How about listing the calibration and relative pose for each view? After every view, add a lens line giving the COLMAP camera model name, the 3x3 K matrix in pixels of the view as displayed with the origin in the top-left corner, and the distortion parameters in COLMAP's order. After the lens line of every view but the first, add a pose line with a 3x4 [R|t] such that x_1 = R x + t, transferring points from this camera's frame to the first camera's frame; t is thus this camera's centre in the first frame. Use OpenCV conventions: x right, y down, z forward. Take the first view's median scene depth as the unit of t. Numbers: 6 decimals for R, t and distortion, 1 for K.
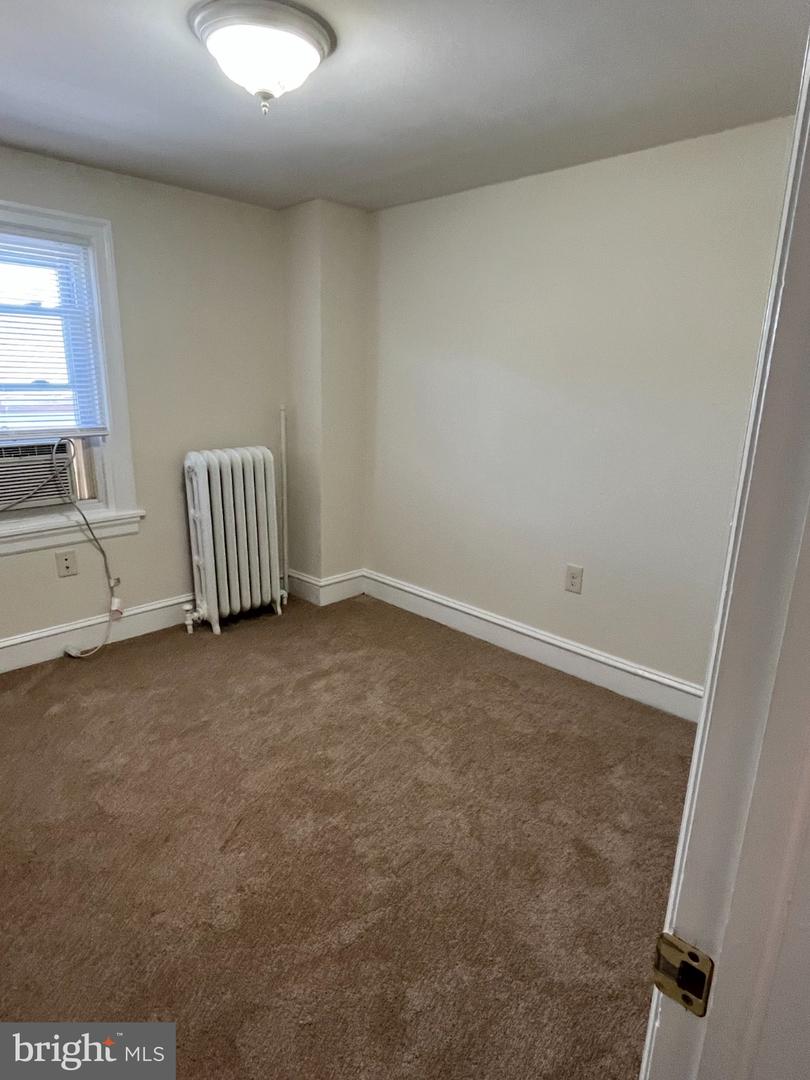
lens RADIAL K [[599.4, 0, 409.4], [0, 599.4, 540.3], [0, 0, 1]] dist [-0.002180, -0.001311]
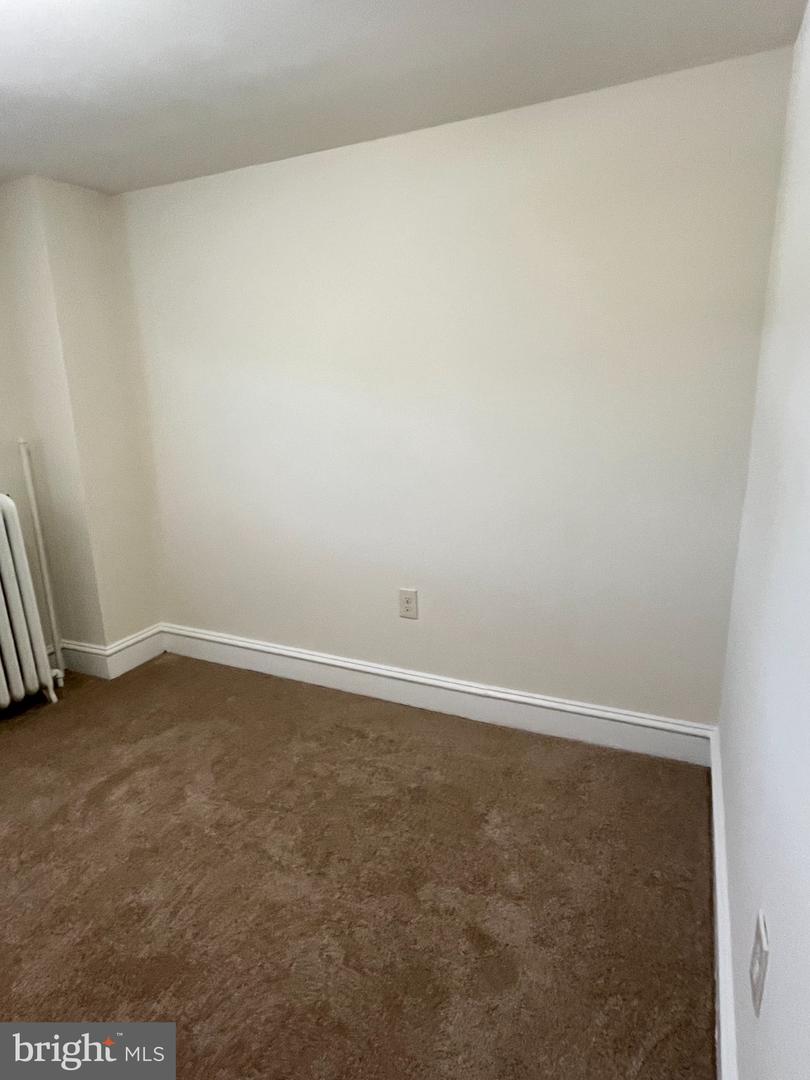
lens RADIAL K [[599.4, 0, 409.4], [0, 599.4, 540.3], [0, 0, 1]] dist [-0.002180, -0.001311]
pose [[0.940612, -0.134396, 0.311746, 0.006222], [0.137593, 0.990418, 0.011827, -0.041181], [-0.310349, 0.031769, 0.950092, 0.134455]]
